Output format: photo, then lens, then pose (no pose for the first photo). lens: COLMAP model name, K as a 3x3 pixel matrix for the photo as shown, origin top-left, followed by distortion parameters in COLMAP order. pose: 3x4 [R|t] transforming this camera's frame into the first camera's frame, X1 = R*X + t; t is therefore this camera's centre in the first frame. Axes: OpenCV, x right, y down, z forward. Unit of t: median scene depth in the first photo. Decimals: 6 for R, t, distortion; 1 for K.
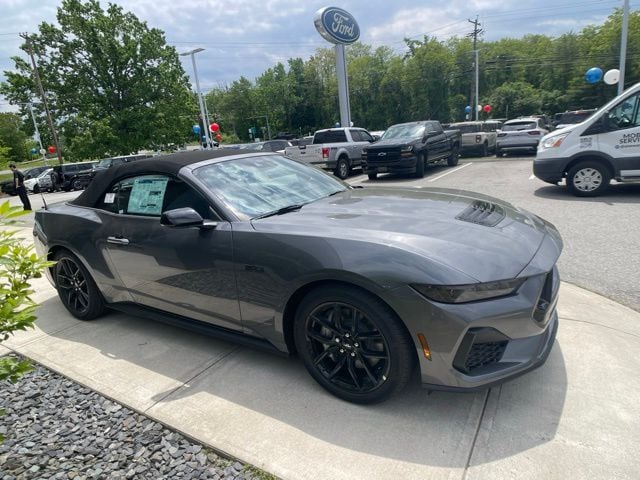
lens RADIAL K [[390.7, 0, 319.2], [0, 390.7, 236.2], [0, 0, 1]] dist [-0.003363, -0.001488]
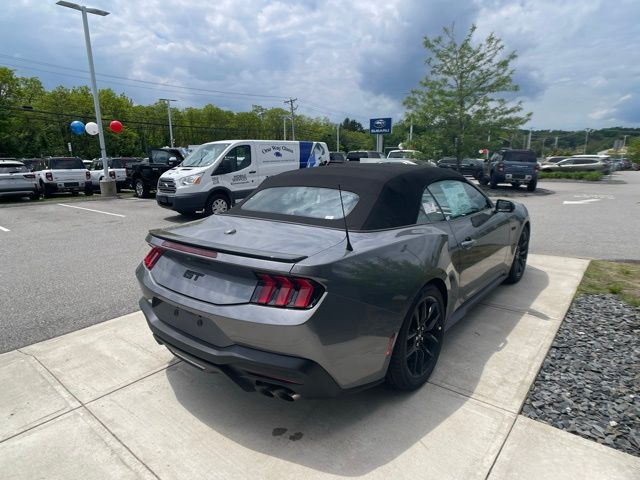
lens RADIAL K [[401.1, 0, 321.6], [0, 401.1, 239.4], [0, 0, 1]] dist [-0.001117, -0.000760]
pose [[0.125248, -0.130747, 0.983473, -0.117913], [0.249071, 0.963676, 0.096396, -0.015637], [-0.960352, 0.232881, 0.153263, 0.087337]]
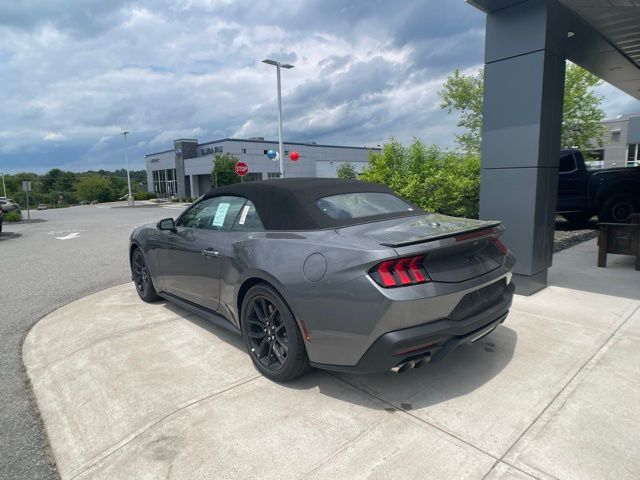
lens RADIAL K [[390.7, 0, 319.2], [0, 390.7, 236.2], [0, 0, 1]] dist [-0.003363, -0.001488]
pose [[-0.955877, 0.076112, 0.283736, -0.059981], [0.176454, 0.920962, 0.347409, -0.038823], [-0.234868, 0.382147, -0.893756, 0.174236]]
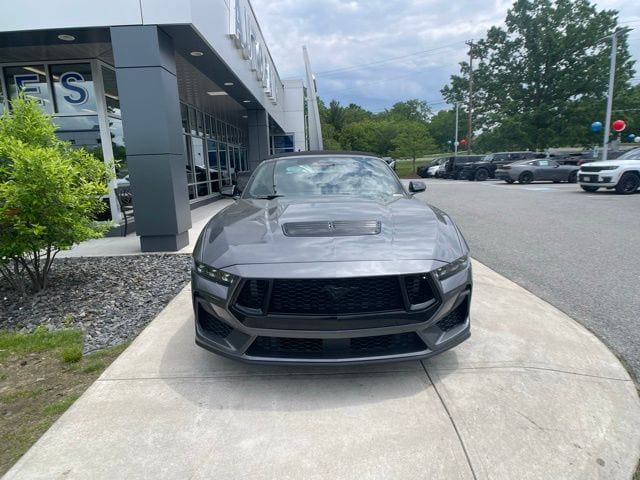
lens RADIAL K [[390.2, 0, 321.4], [0, 390.2, 240.2], [0, 0, 1]] dist [-0.002268, 0.000801]
pose [[0.545929, 0.245616, -0.801020, 0.069194], [-0.226874, 0.963683, 0.140869, -0.009590], [0.806529, 0.104827, 0.581827, 0.023255]]
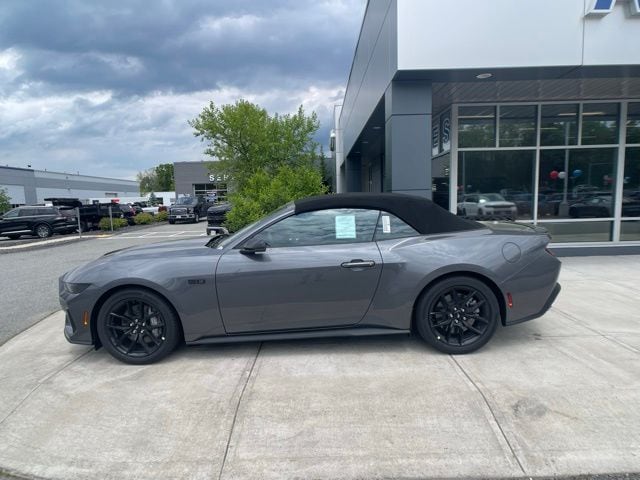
lens RADIAL K [[385.9, 0, 320.5], [0, 385.9, 241.5], [0, 0, 1]] dist [-0.008942, -0.001474]
pose [[-0.838288, 0.169147, -0.518327, 0.031495], [-0.034306, 0.932414, 0.359760, -0.044144], [0.544147, 0.319364, -0.775829, 0.164248]]
